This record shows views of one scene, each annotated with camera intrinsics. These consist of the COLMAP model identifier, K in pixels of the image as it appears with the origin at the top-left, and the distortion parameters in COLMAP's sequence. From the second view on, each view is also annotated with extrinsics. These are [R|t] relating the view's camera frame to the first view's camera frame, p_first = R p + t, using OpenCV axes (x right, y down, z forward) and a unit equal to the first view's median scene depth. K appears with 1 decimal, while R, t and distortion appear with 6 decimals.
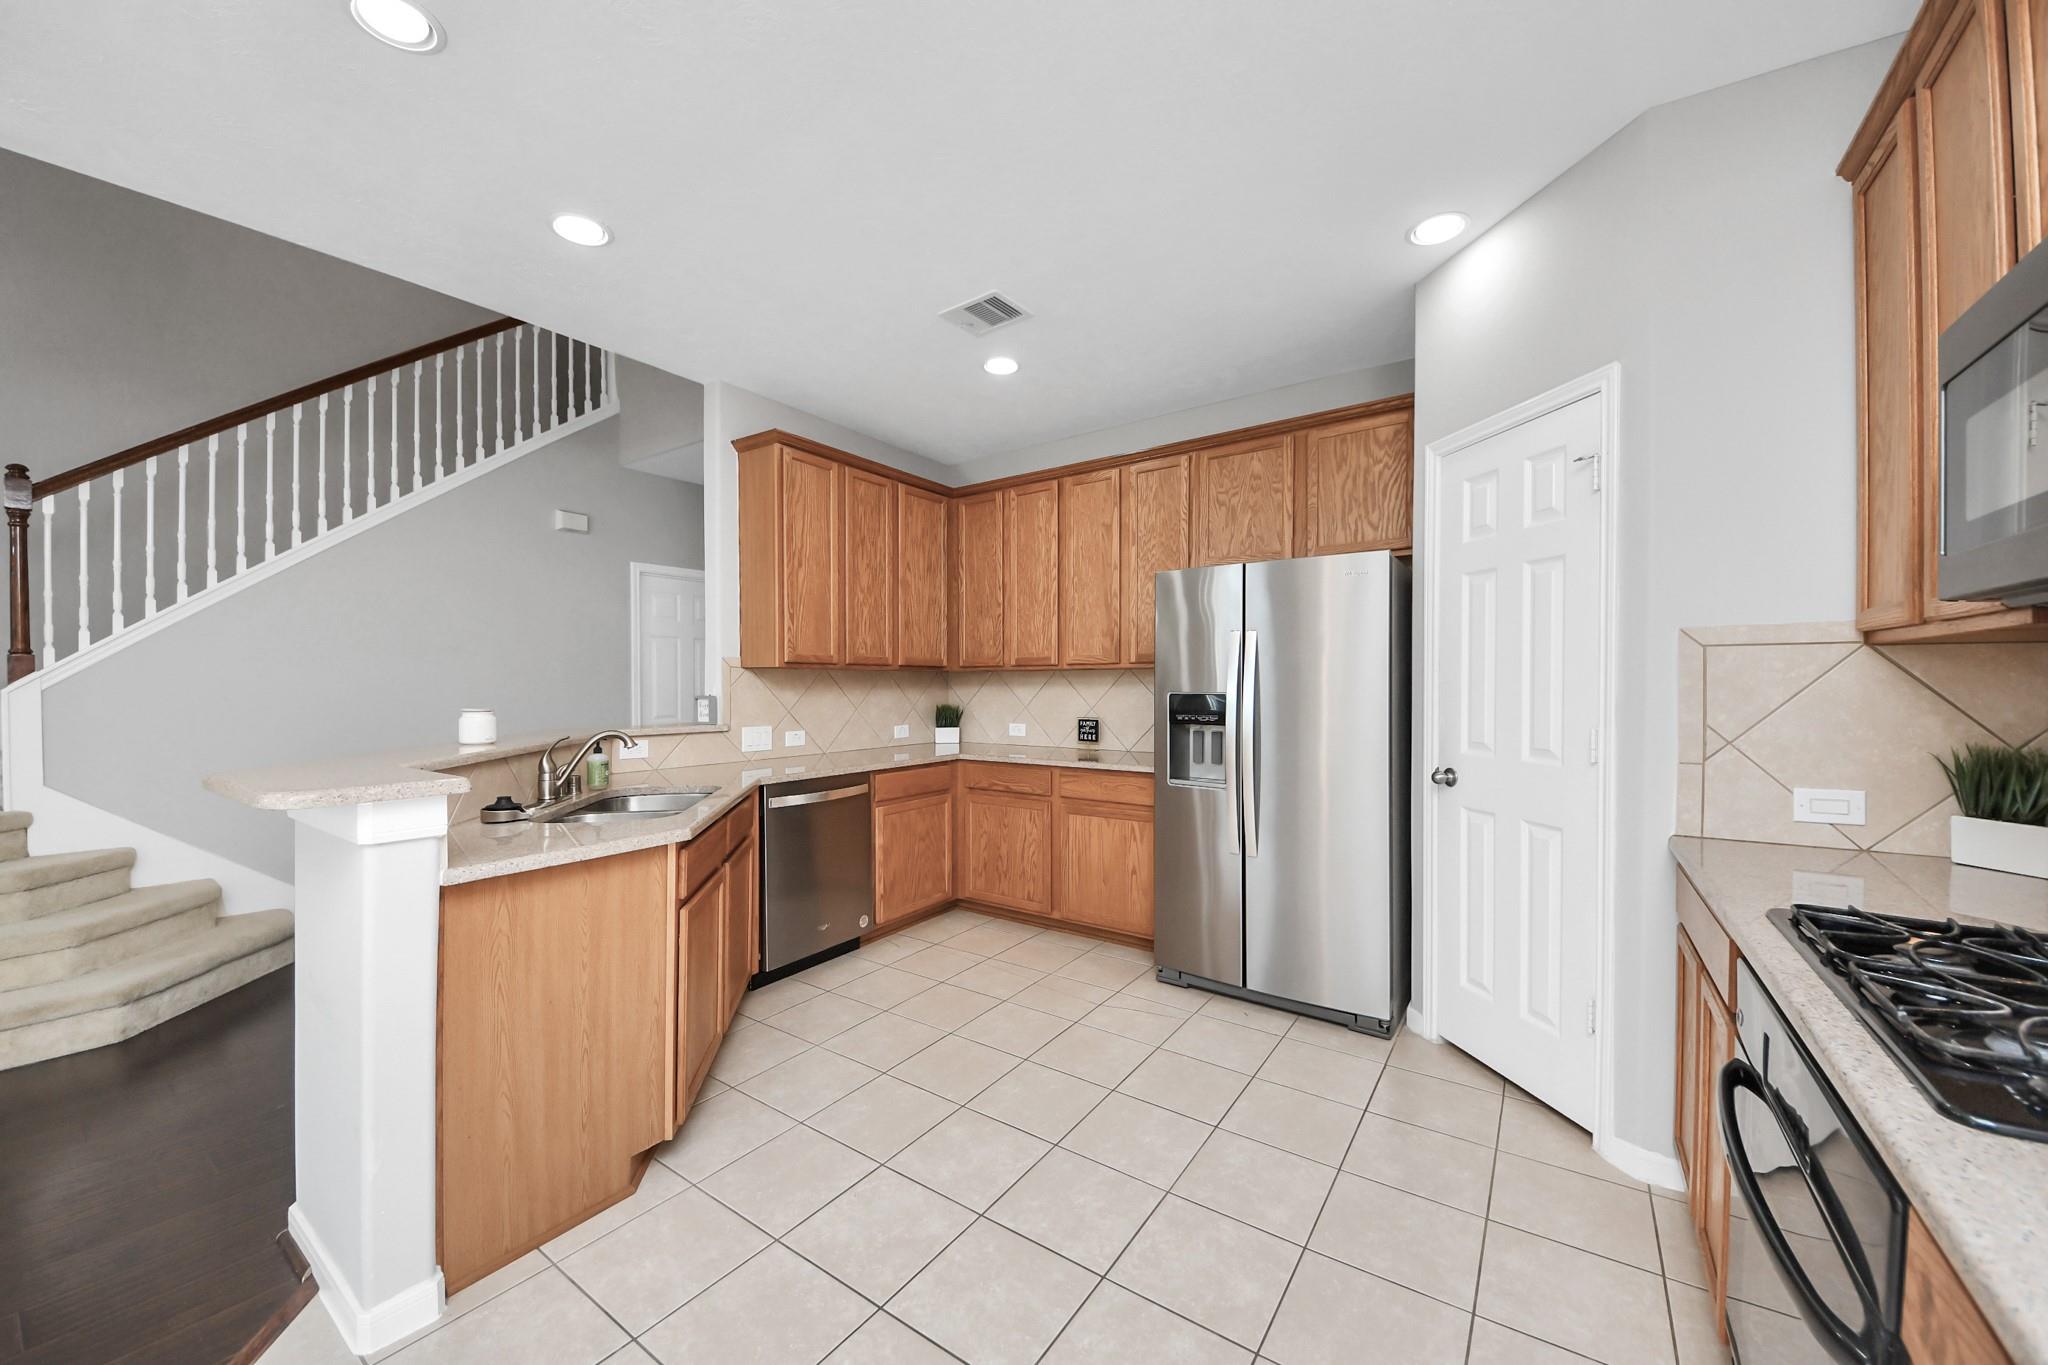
lens RADIAL K [[765.9, 0, 1025.0], [0, 765.9, 688.5], [0, 0, 1]] dist [0.012535, -0.009289]
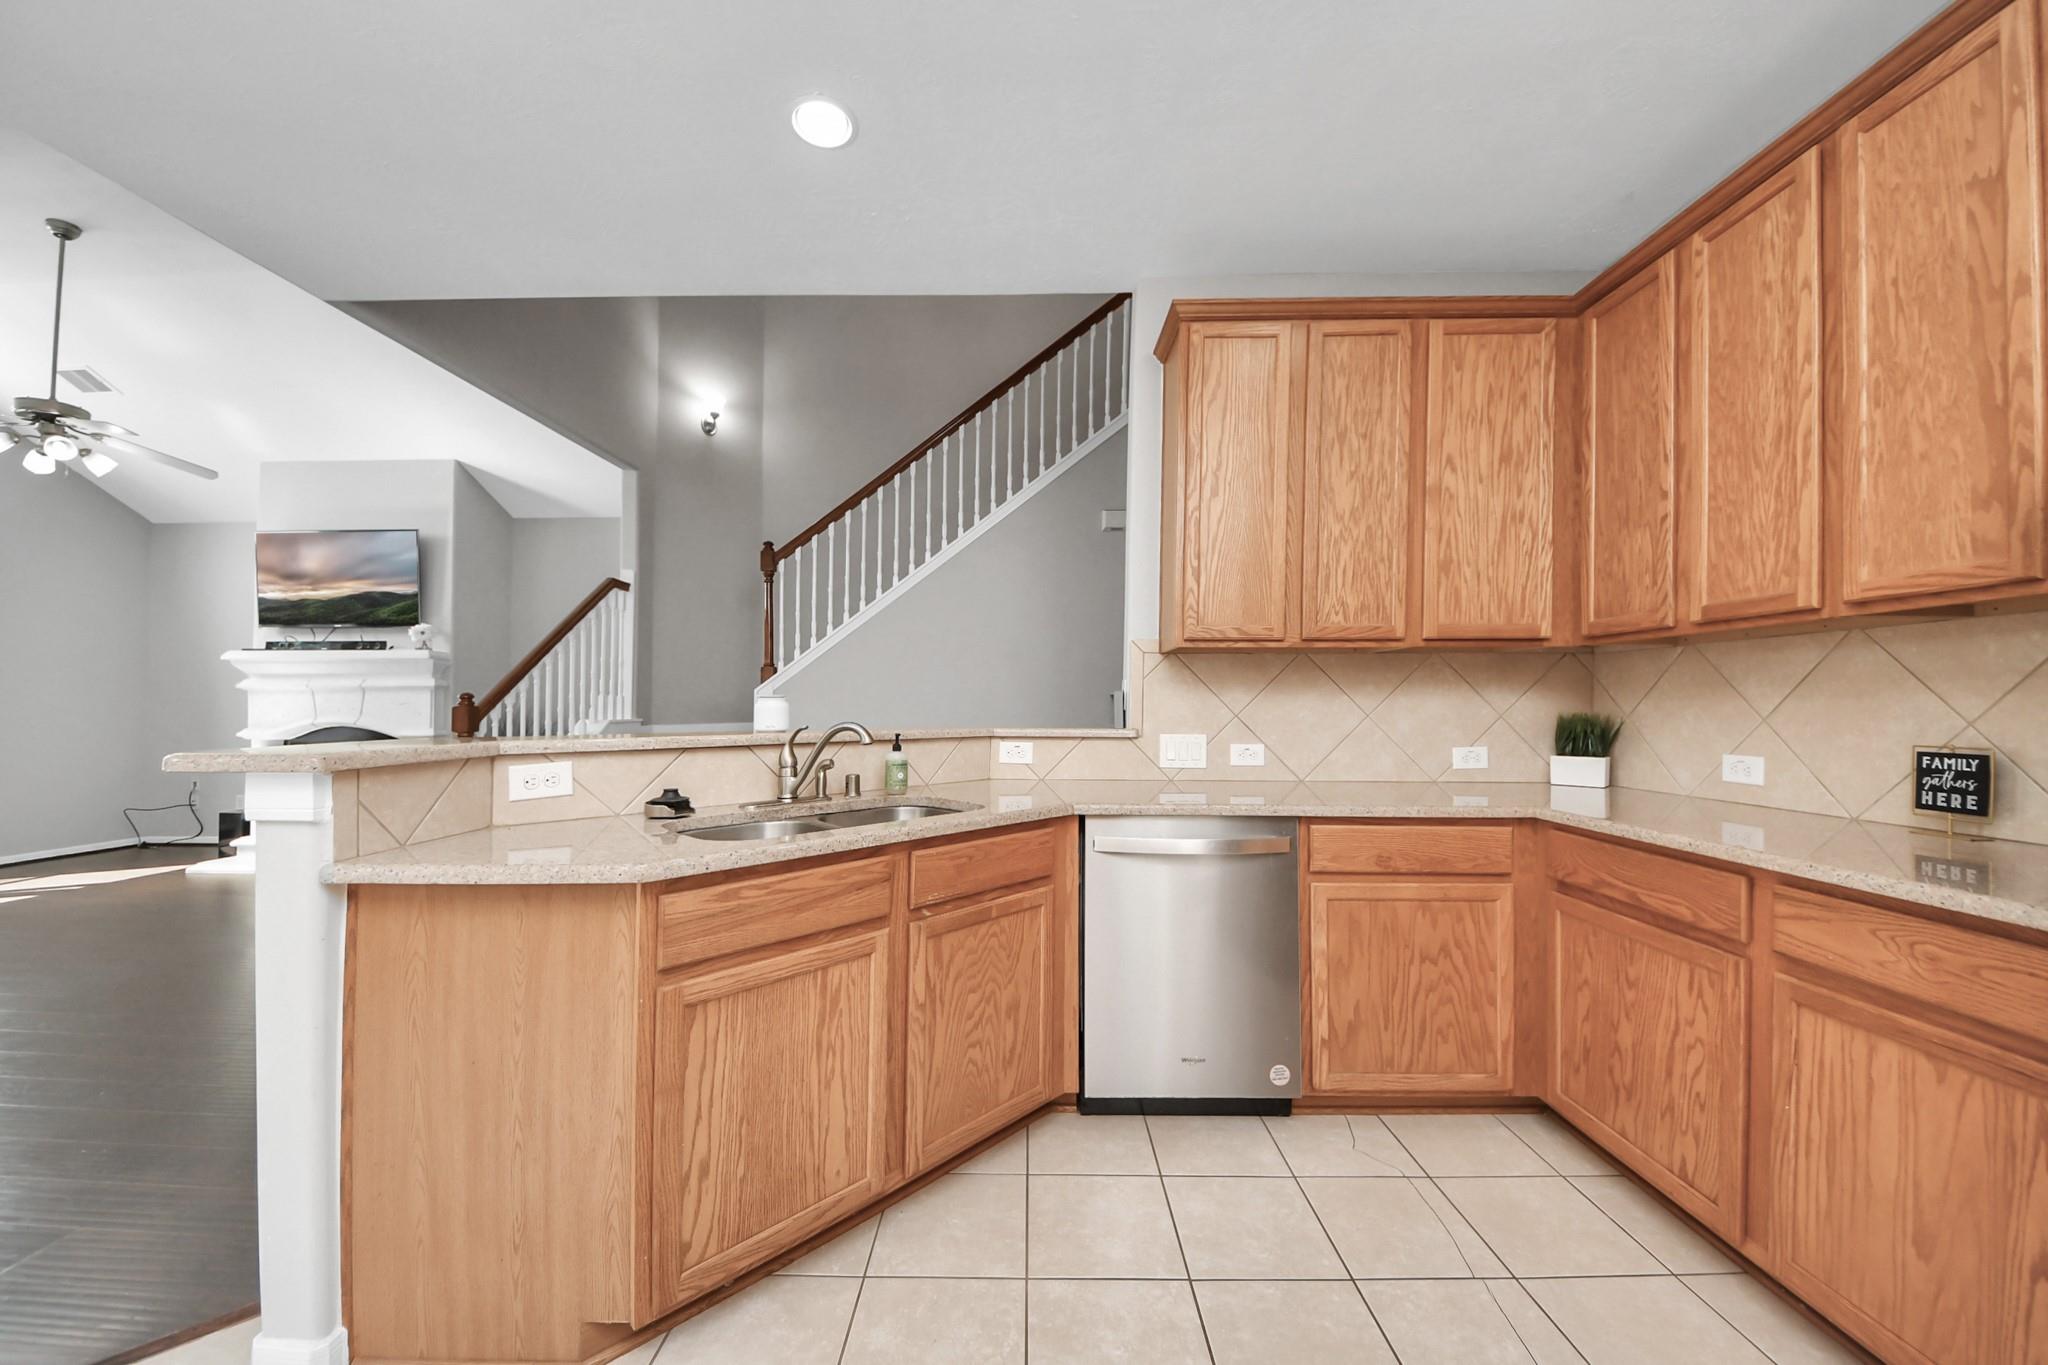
lens RADIAL K [[735.5, 0, 1017.8], [0, 735.5, 702.8], [0, 0, 1]] dist [0.020337, -0.015855]
pose [[0.557773, 0.000445, -0.829993, 0.133956], [-0.008098, 0.999955, -0.004907, 0.024029], [0.829954, 0.009458, 0.557752, 0.480853]]
